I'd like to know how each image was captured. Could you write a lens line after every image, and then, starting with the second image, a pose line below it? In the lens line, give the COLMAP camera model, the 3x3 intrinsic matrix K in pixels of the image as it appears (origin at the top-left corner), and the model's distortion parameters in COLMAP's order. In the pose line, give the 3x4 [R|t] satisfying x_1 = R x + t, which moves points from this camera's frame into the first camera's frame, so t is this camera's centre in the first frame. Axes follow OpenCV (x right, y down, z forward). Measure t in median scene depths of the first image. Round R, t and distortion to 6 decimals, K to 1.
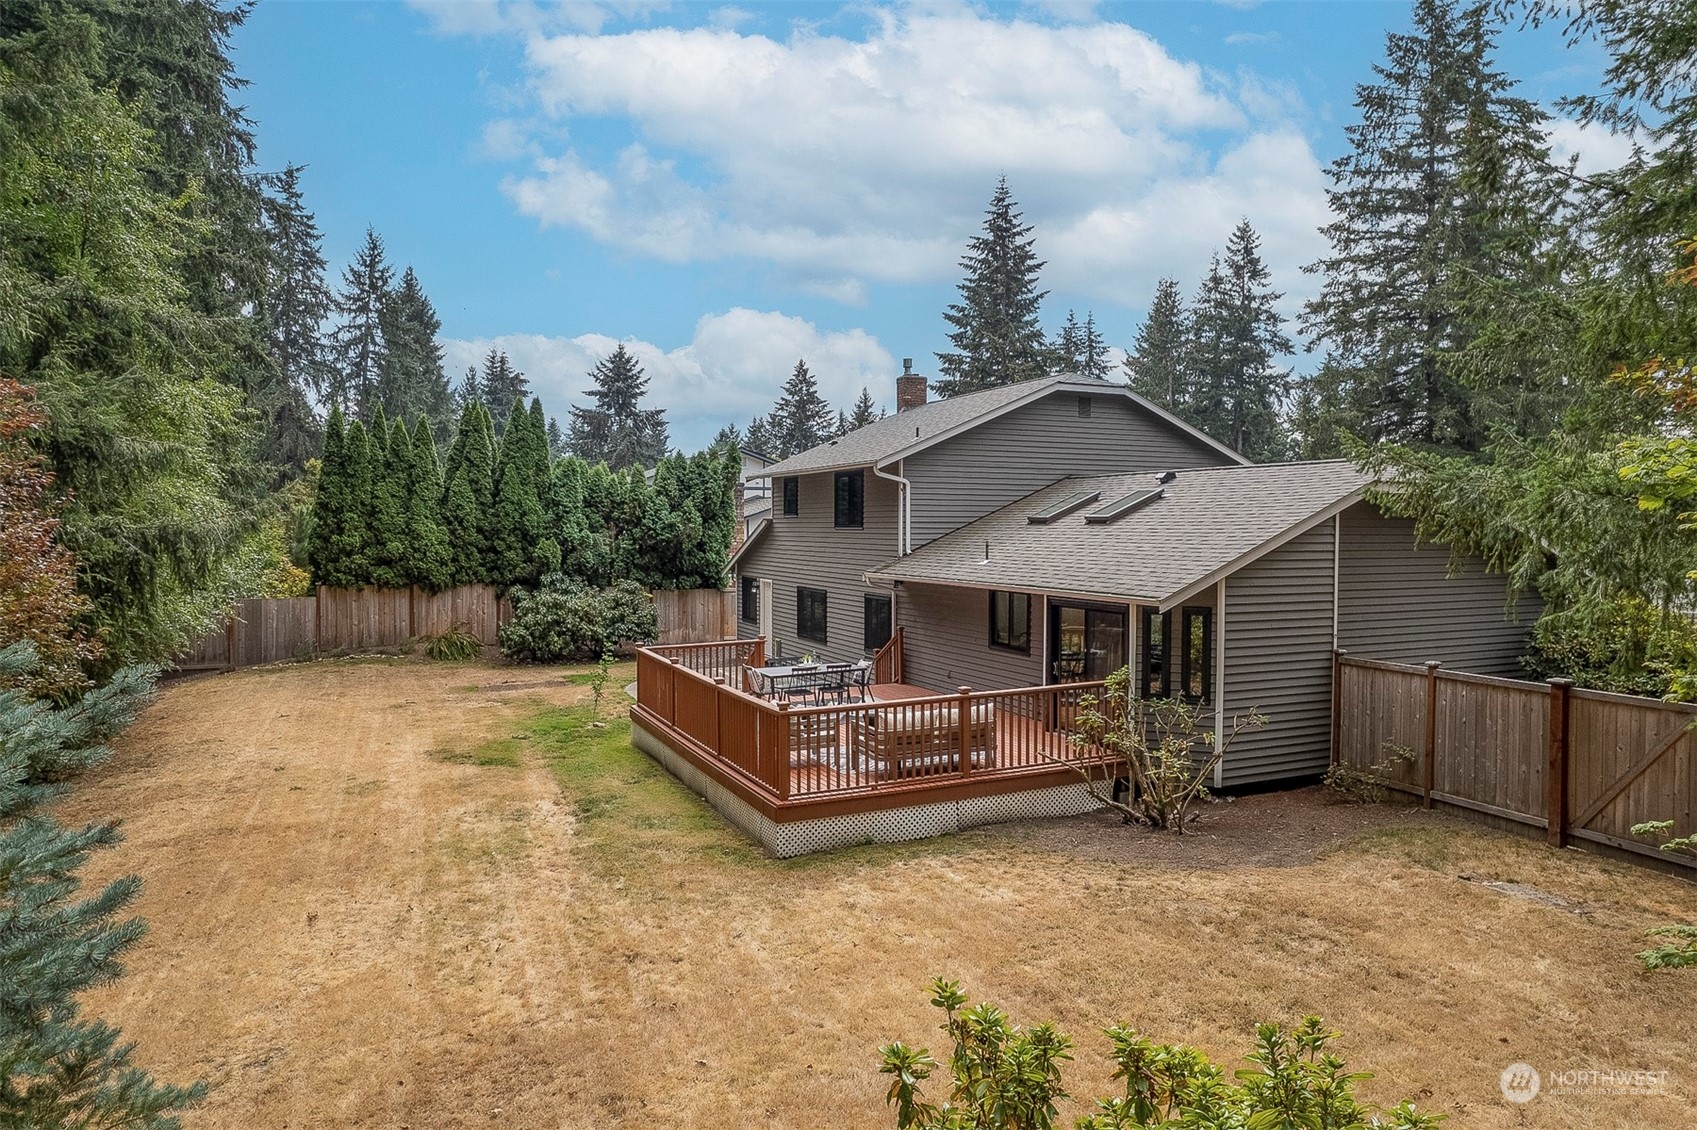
lens RADIAL K [[1093.7, 0, 855.8], [0, 1093.7, 553.7], [0, 0, 1]] dist [-0.085049, 0.074799]
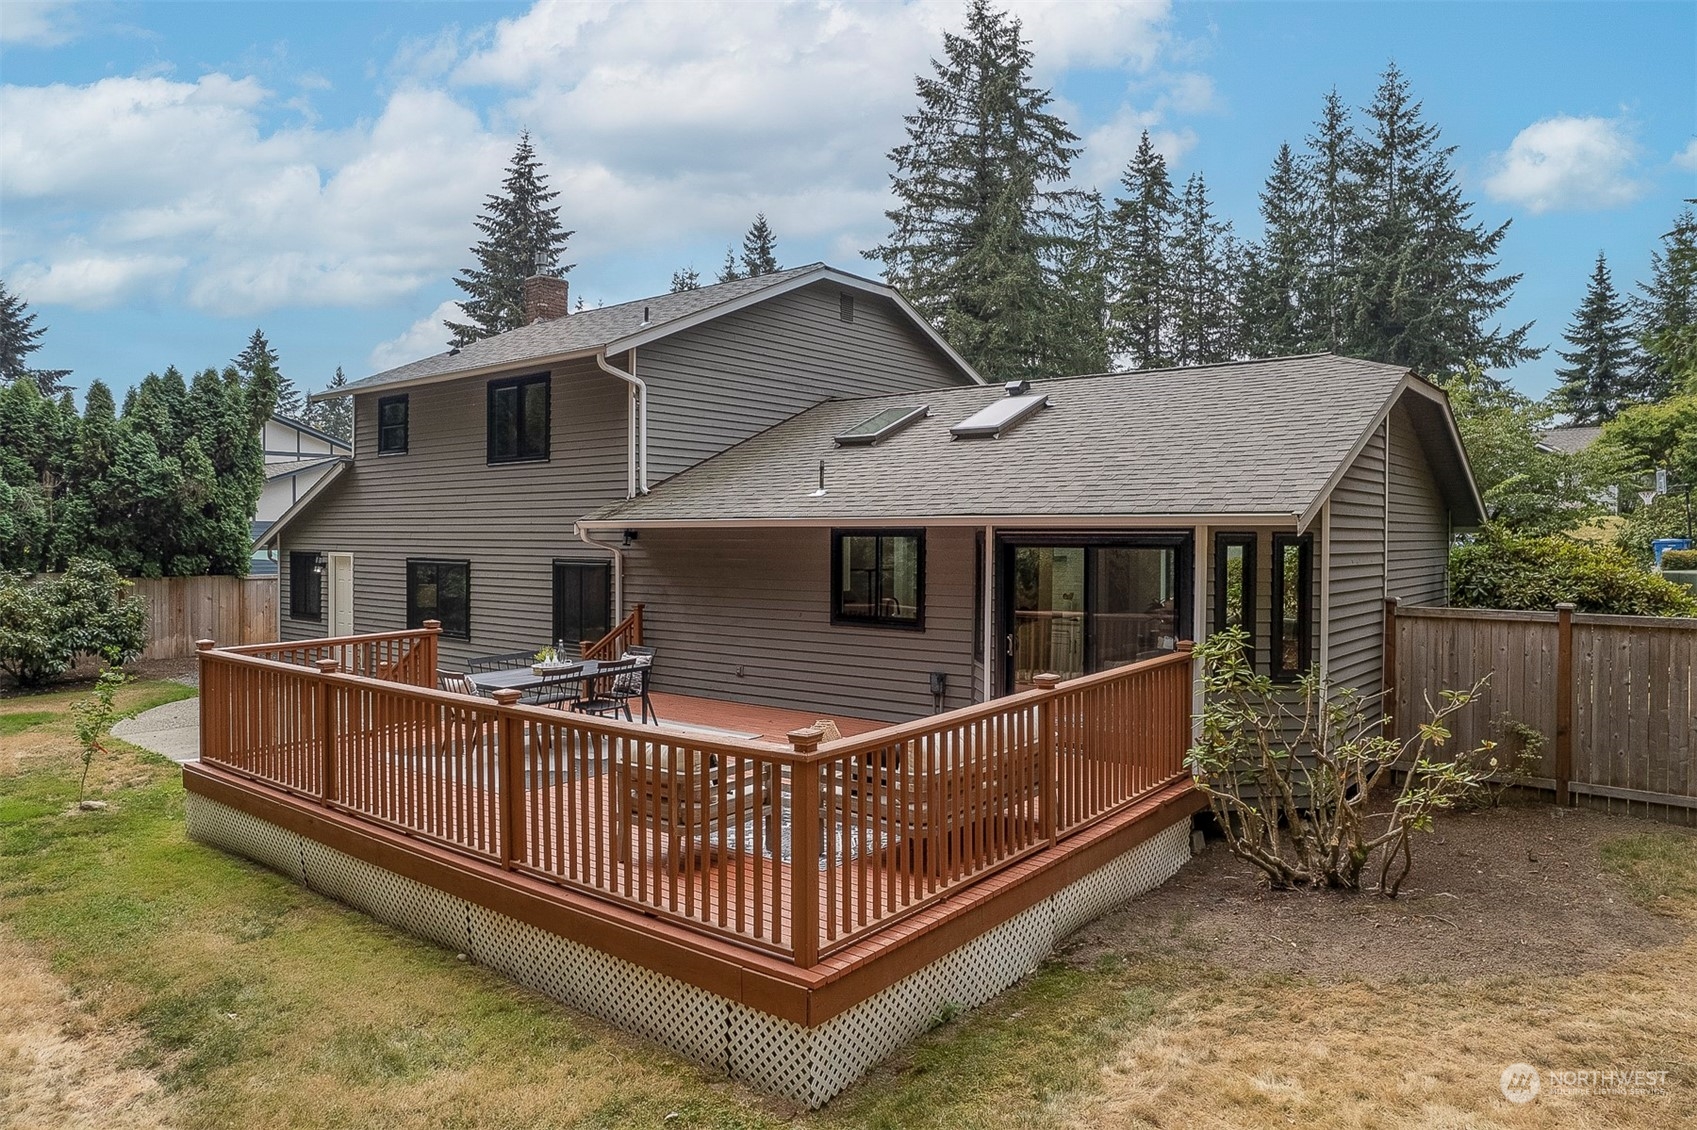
lens RADIAL K [[1093.7, 0, 855.8], [0, 1093.7, 553.7], [0, 0, 1]] dist [-0.085049, 0.074799]
pose [[0.889646, -0.006878, 0.456599, -0.090965], [0.010001, 0.999940, -0.004422, 0.026818], [-0.456541, 0.008500, 0.889662, 0.236889]]
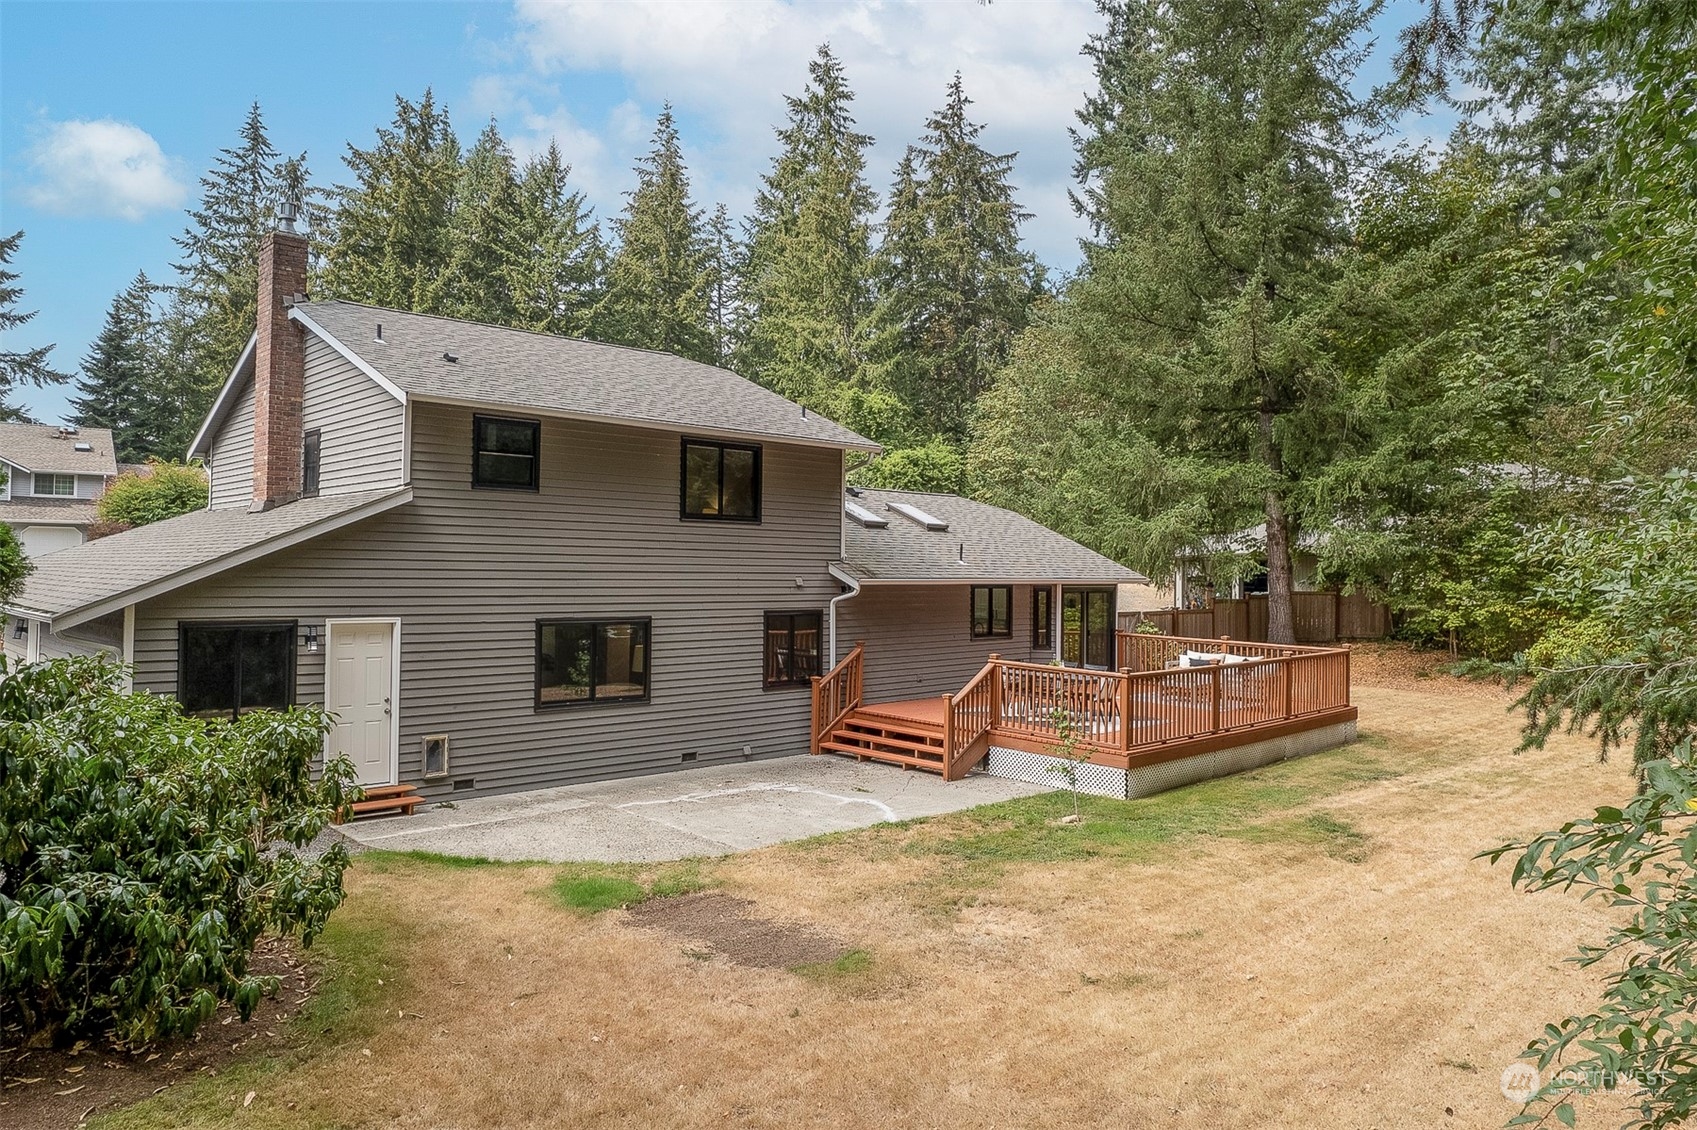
lens RADIAL K [[1093.7, 0, 855.8], [0, 1093.7, 553.7], [0, 0, 1]] dist [-0.085049, 0.074799]
pose [[-0.338887, 0.005863, 0.940809, -0.518070], [0.011396, 0.999933, -0.002126, -0.000505], [-0.940758, 0.010001, -0.338931, 0.848046]]
